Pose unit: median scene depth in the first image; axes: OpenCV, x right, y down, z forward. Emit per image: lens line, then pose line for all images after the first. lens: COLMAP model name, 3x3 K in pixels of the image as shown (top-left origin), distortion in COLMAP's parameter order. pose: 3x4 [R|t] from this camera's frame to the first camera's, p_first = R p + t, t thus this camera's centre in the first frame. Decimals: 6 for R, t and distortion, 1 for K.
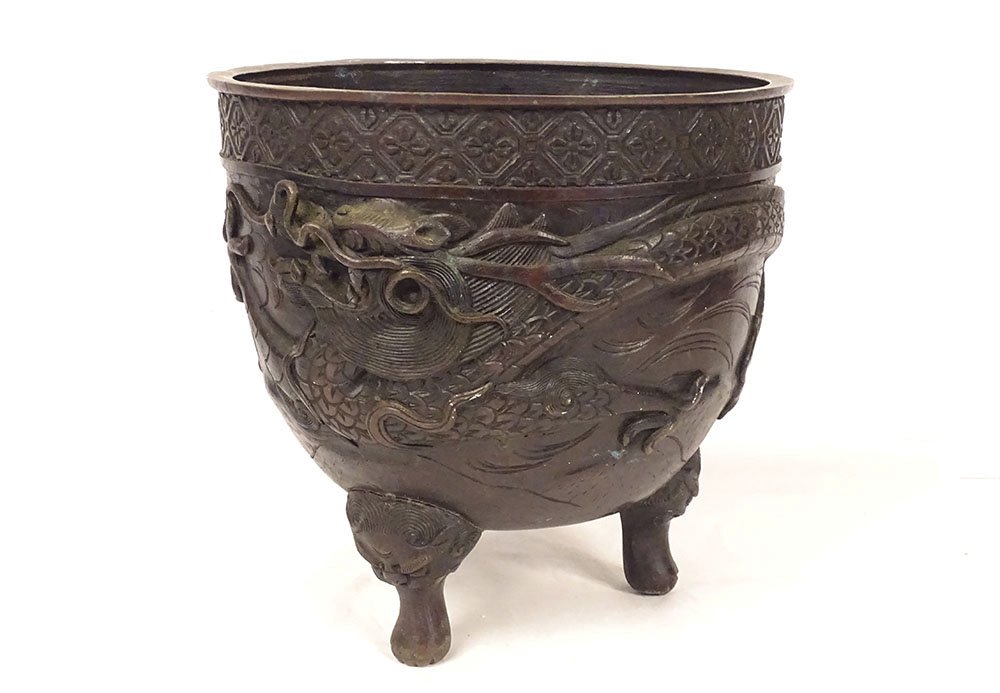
lens RADIAL K [[1246.2, 0, 497.9], [0, 1246.2, 347.2], [0, 0, 1]] dist [-0.008739, 0.000000]
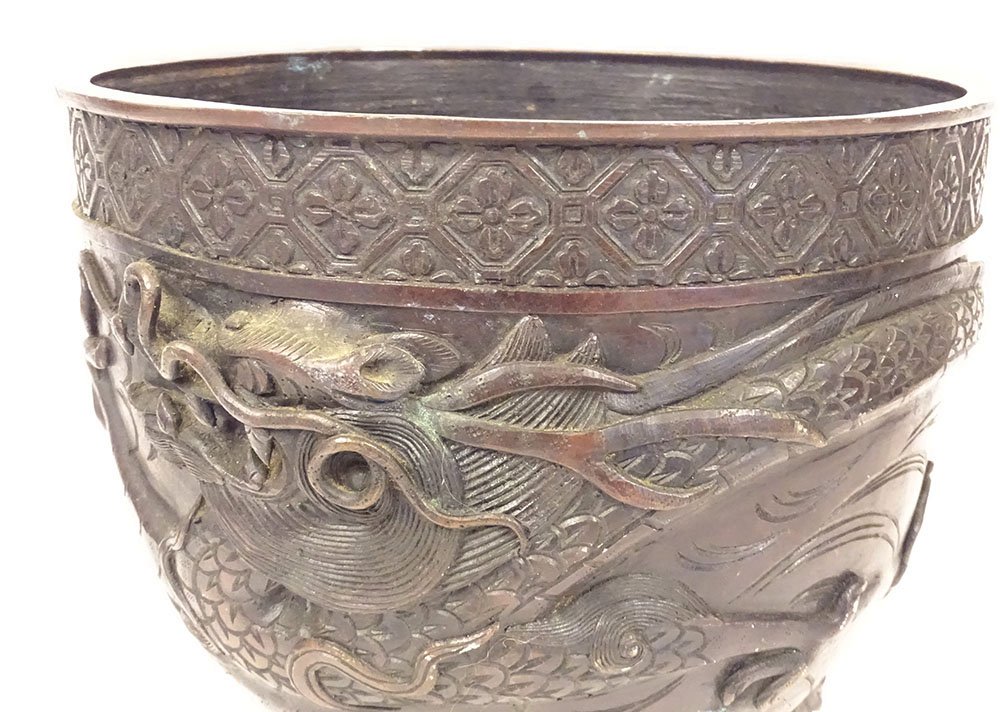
lens RADIAL K [[1267.4, 0, 500.0], [0, 1267.4, 354.2], [0, 0, 1]] dist [0.000688, 0.000000]
pose [[0.999443, 0.011202, -0.031448, 0.012324], [-0.010646, 0.999785, 0.017771, -0.104689], [0.031641, -0.017427, 0.999347, 0.427452]]
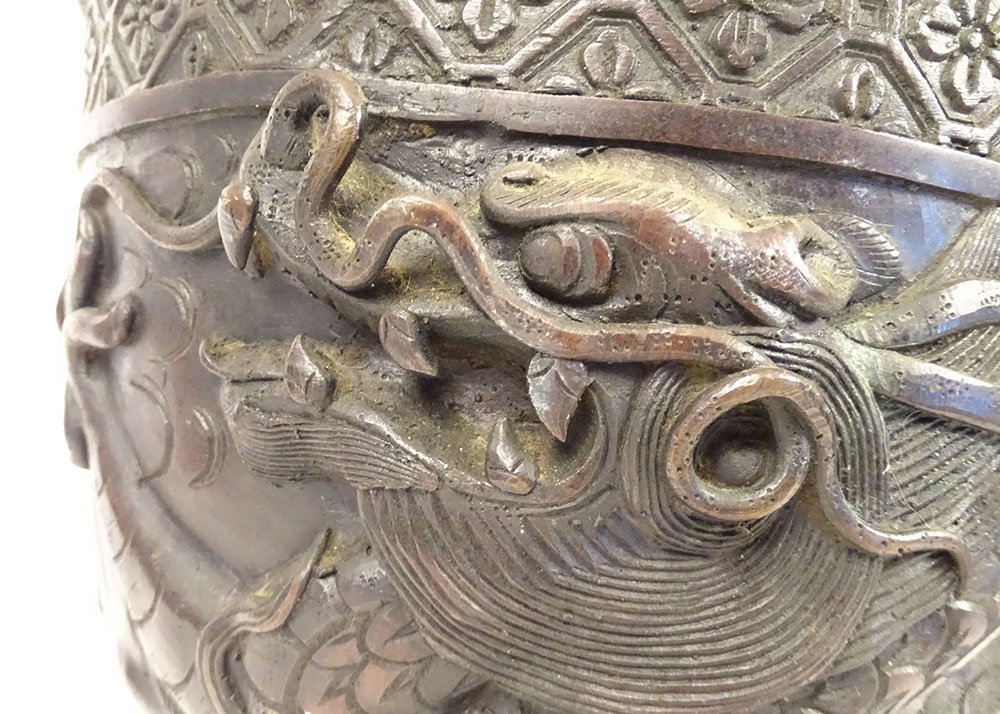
lens RADIAL K [[780.2, 0, 503.3], [0, 780.2, 363.1], [0, 0, 1]] dist [-0.001658, -0.013088]
pose [[0.946330, 0.086104, 0.311522, -0.181850], [-0.022010, 0.978791, -0.203675, -0.023846], [-0.322452, 0.185887, 0.928155, 0.816884]]
